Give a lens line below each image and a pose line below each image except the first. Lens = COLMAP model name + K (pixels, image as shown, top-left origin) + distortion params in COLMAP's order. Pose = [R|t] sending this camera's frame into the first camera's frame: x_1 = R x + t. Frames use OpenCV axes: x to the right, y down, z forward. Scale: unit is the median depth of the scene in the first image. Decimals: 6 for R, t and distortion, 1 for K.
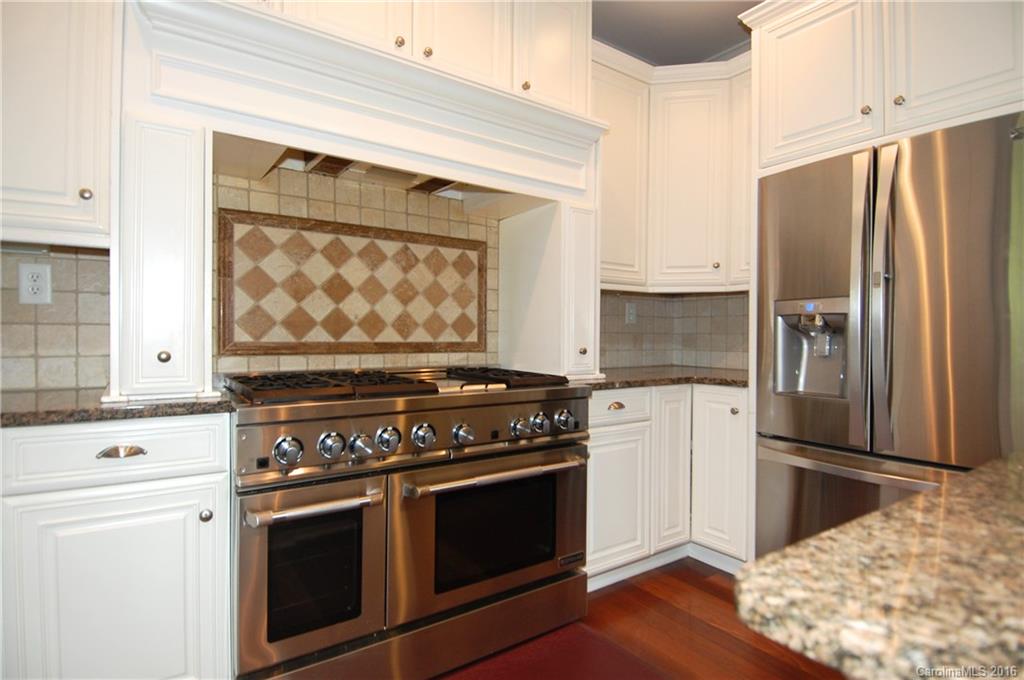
lens RADIAL K [[541.0, 0, 529.5], [0, 541.0, 339.6], [0, 0, 1]] dist [0.053200, -0.056703]
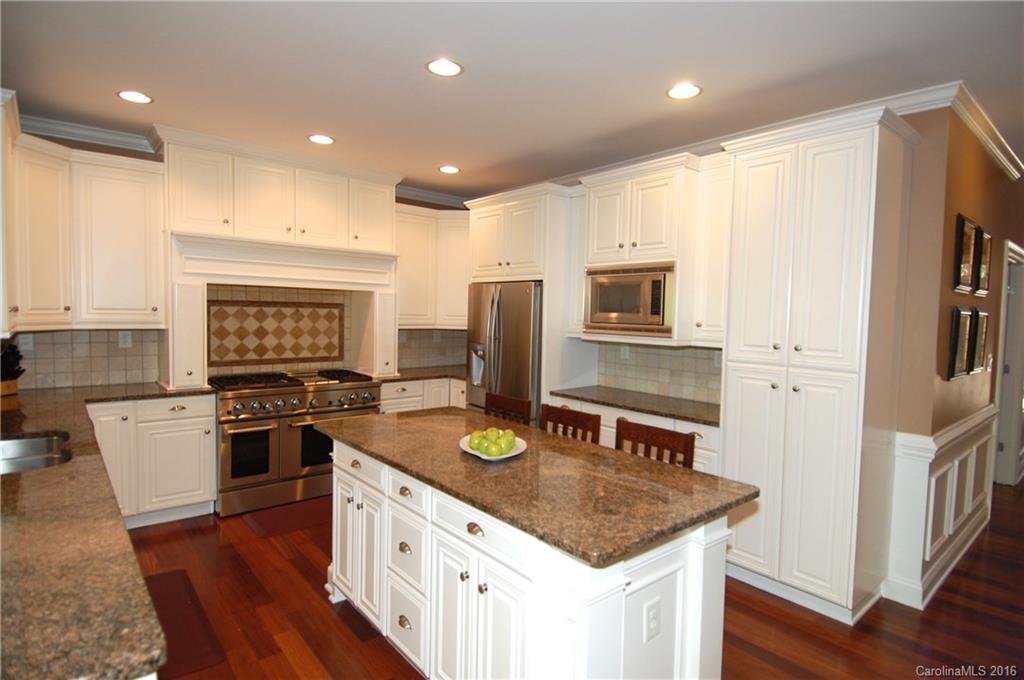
lens RADIAL K [[541.0, 0, 529.5], [0, 541.0, 339.6], [0, 0, 1]] dist [0.053200, -0.056703]
pose [[0.995634, 0.014491, 0.092216, 0.466650], [-0.019110, 0.998596, 0.049400, -0.188083], [-0.091370, -0.050946, 0.994513, -1.144909]]
